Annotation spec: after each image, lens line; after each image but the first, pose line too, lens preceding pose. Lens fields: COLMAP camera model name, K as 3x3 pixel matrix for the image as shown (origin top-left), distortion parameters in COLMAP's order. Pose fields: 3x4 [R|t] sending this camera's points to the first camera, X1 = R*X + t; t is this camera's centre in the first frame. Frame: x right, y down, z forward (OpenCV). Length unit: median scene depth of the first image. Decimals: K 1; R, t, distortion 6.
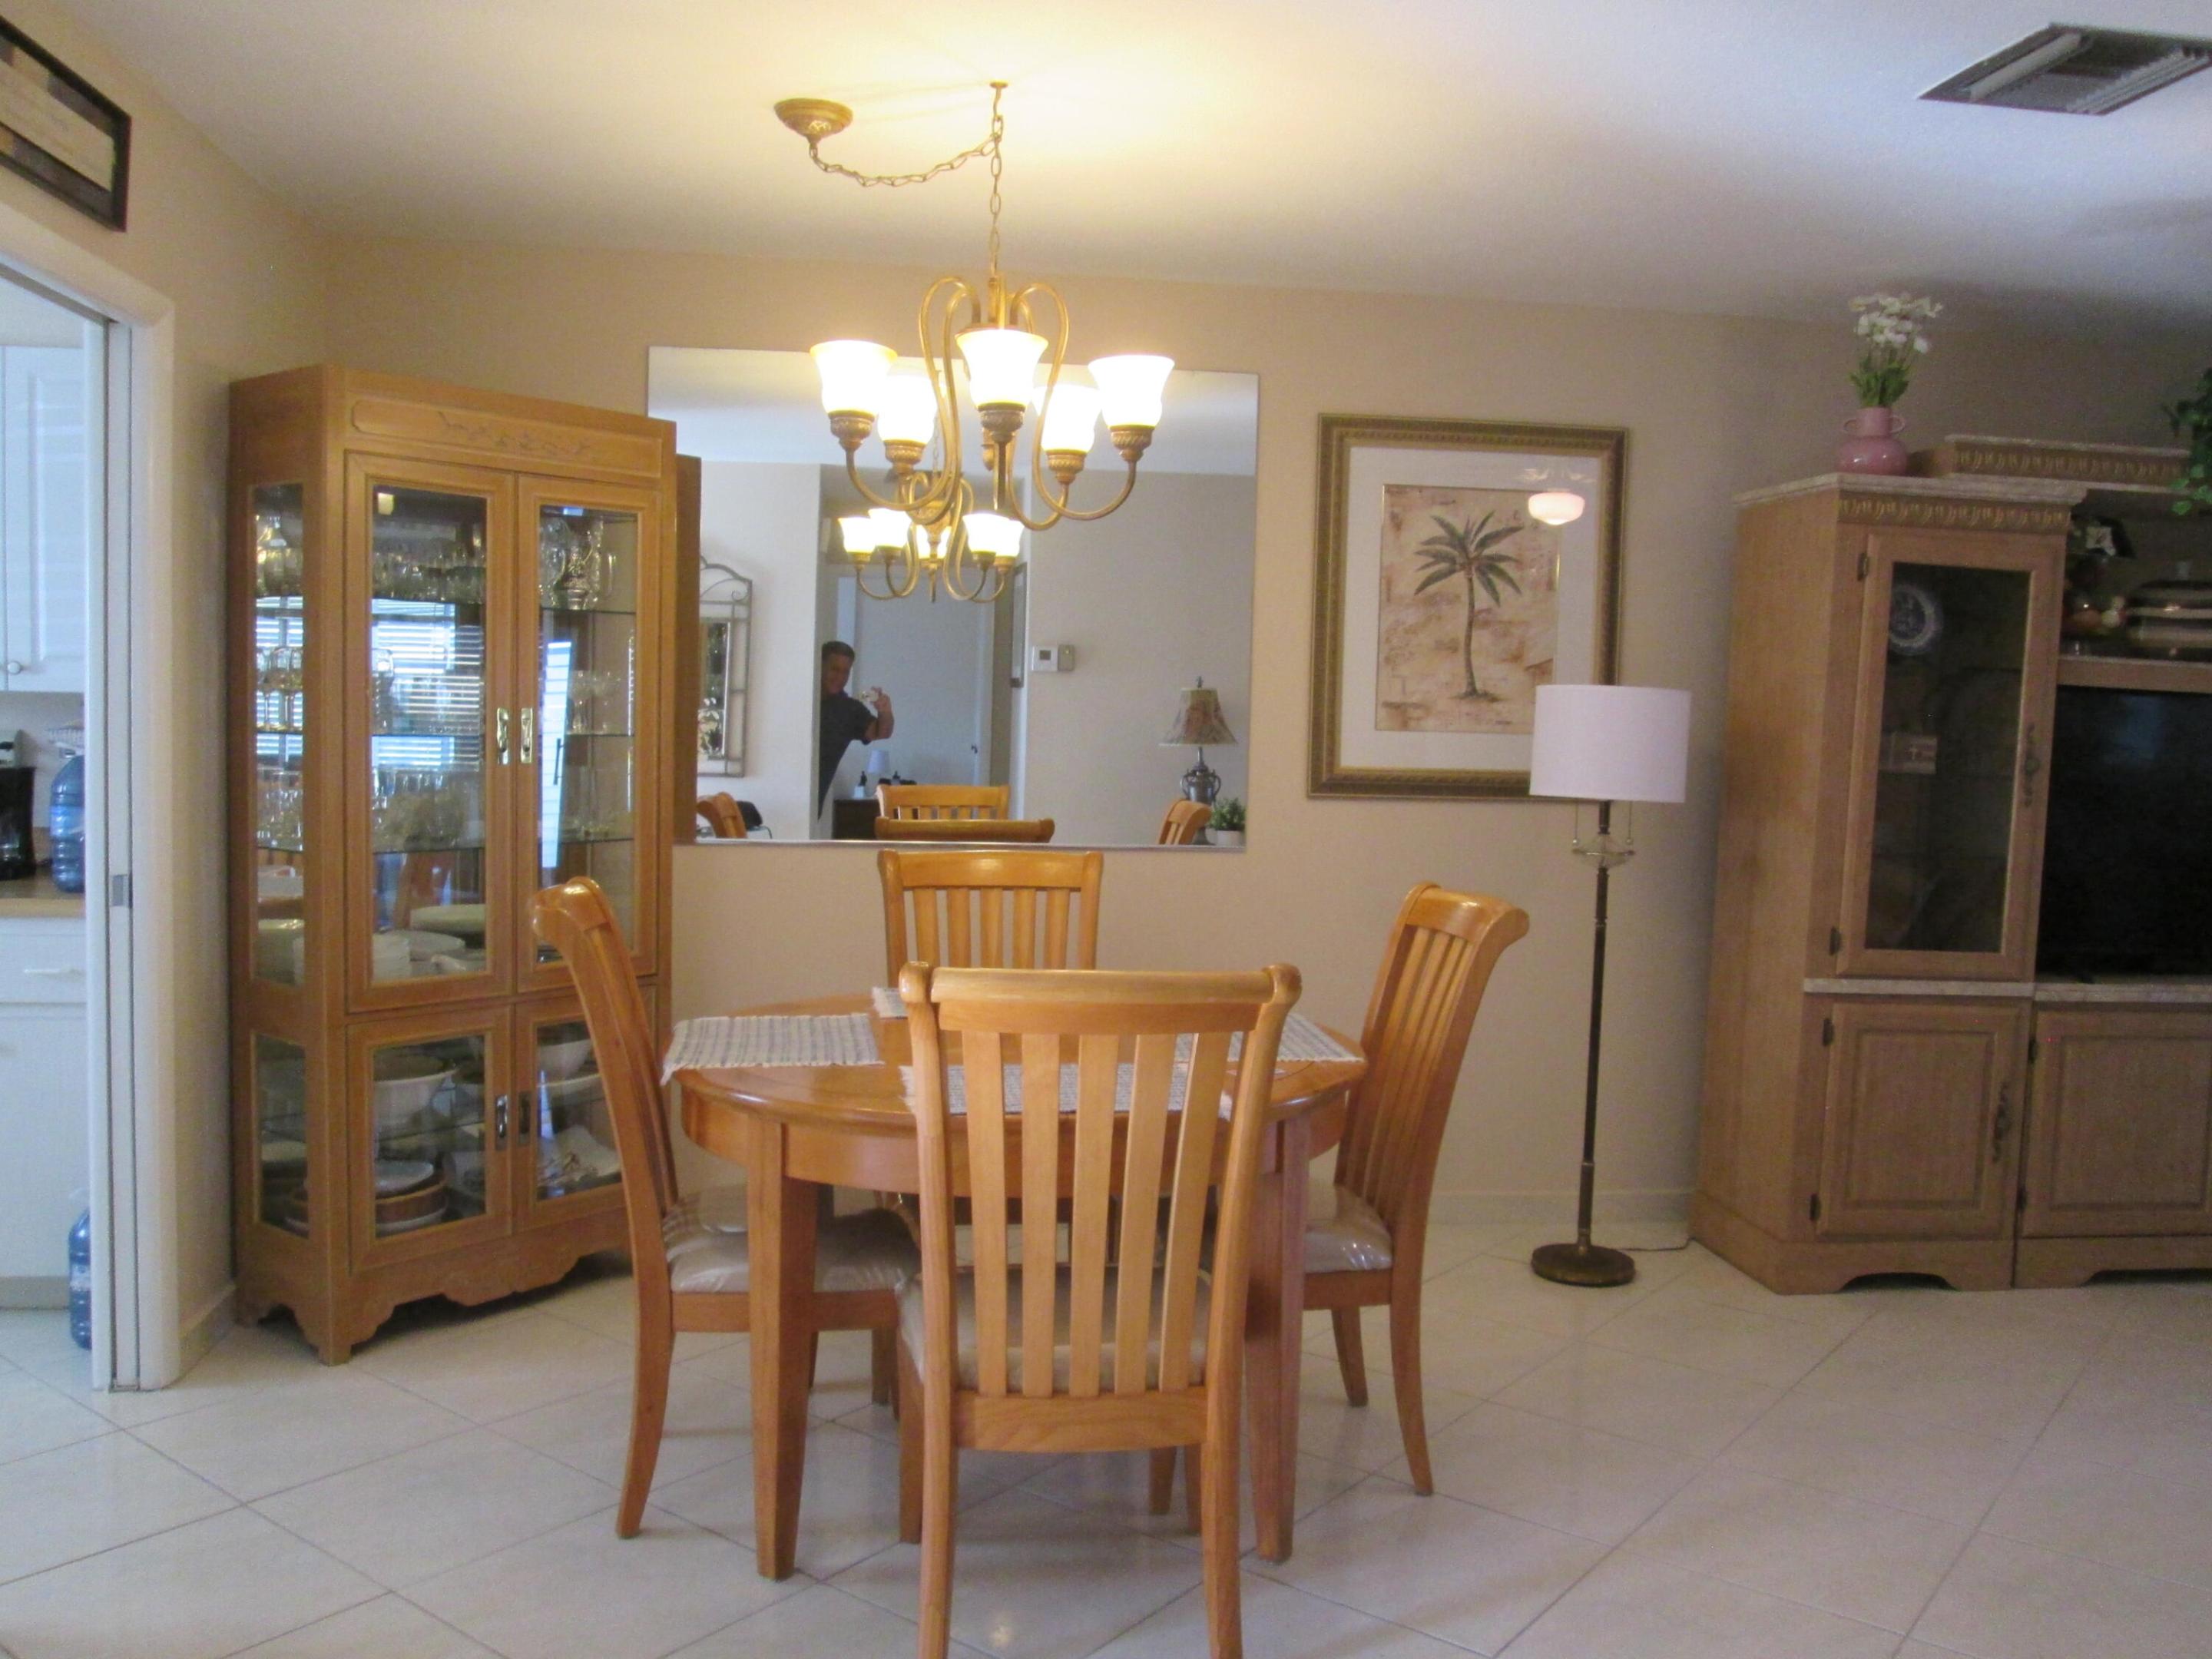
lens RADIAL K [[1830.1, 0, 1125.3], [0, 1830.1, 834.8], [0, 0, 1]] dist [-0.055318, 0.025194]
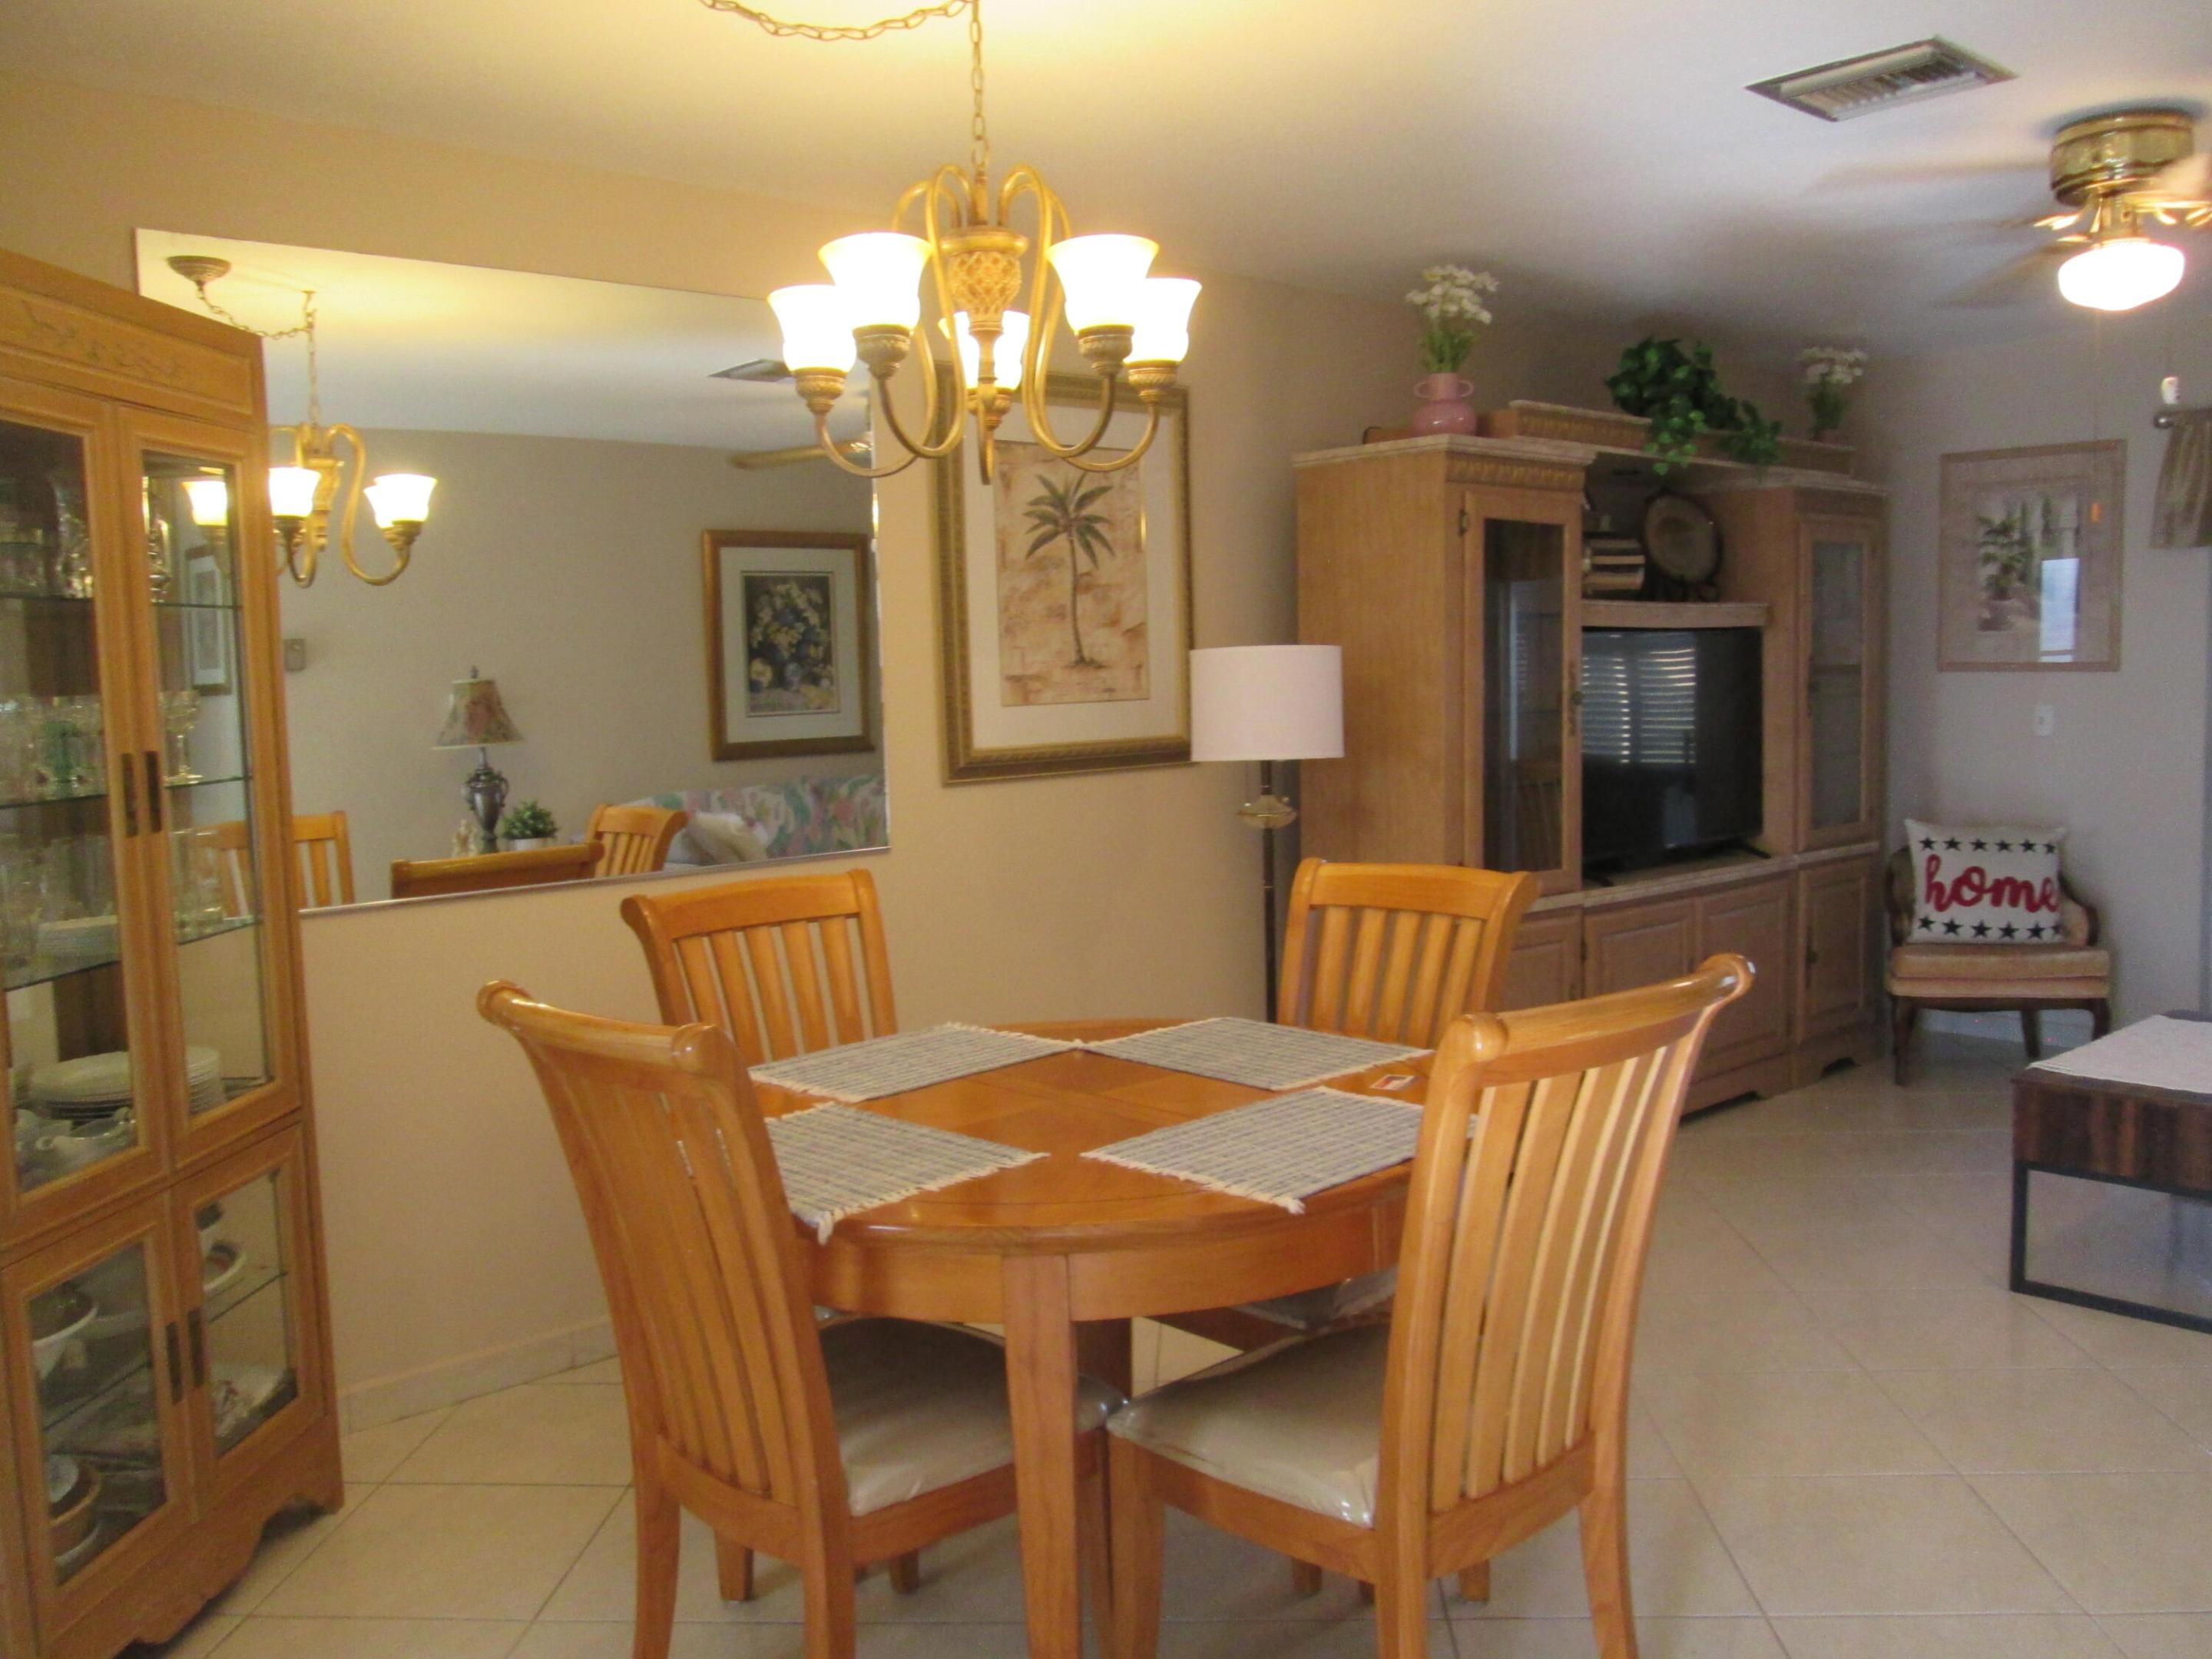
lens RADIAL K [[1830.1, 0, 1107.7], [0, 1830.1, 834.7], [0, 0, 1]] dist [-0.055318, 0.025194]
pose [[0.823872, -0.102945, 0.557349, -0.341997], [0.094132, 0.994562, 0.044555, -0.029123], [-0.558905, 0.015757, 0.829082, 0.204808]]
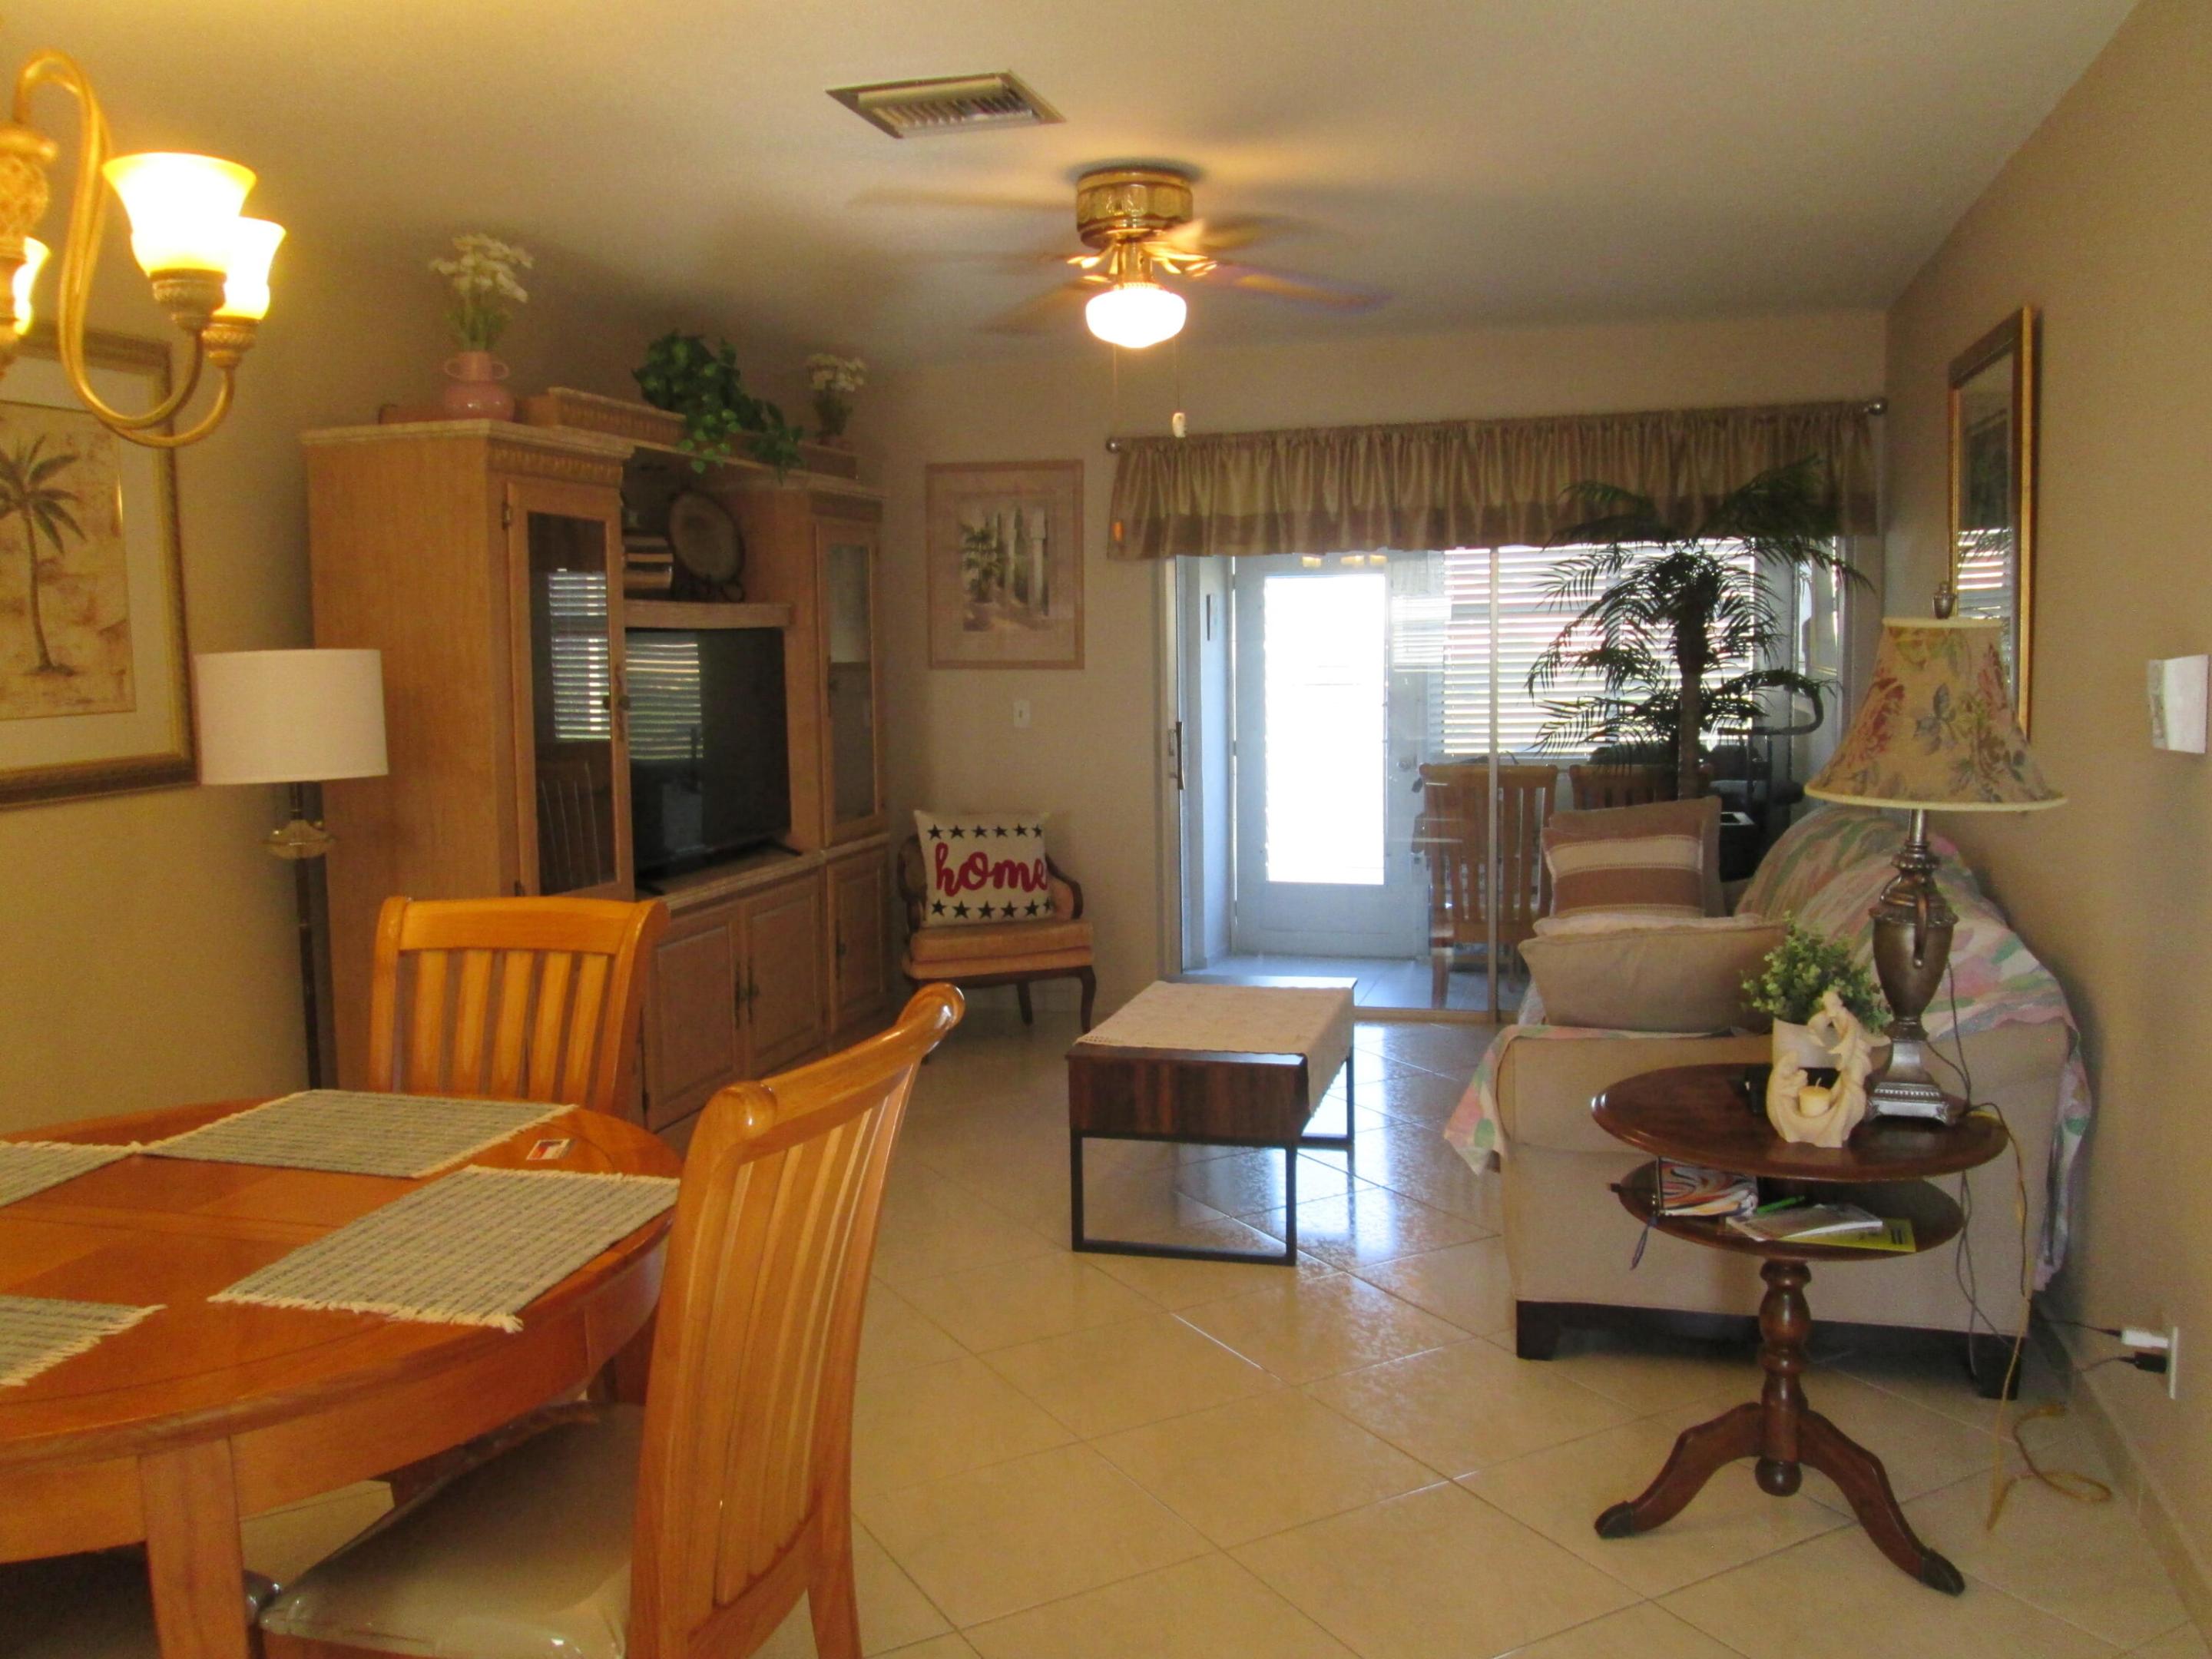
lens RADIAL K [[1830.1, 0, 1095.0], [0, 1830.1, 825.8], [0, 0, 1]] dist [-0.055318, 0.025194]
pose [[0.390023, -0.134413, 0.910942, -0.350206], [0.098396, 0.989708, 0.103906, -0.046447], [-0.915533, 0.049108, 0.399235, 0.285484]]
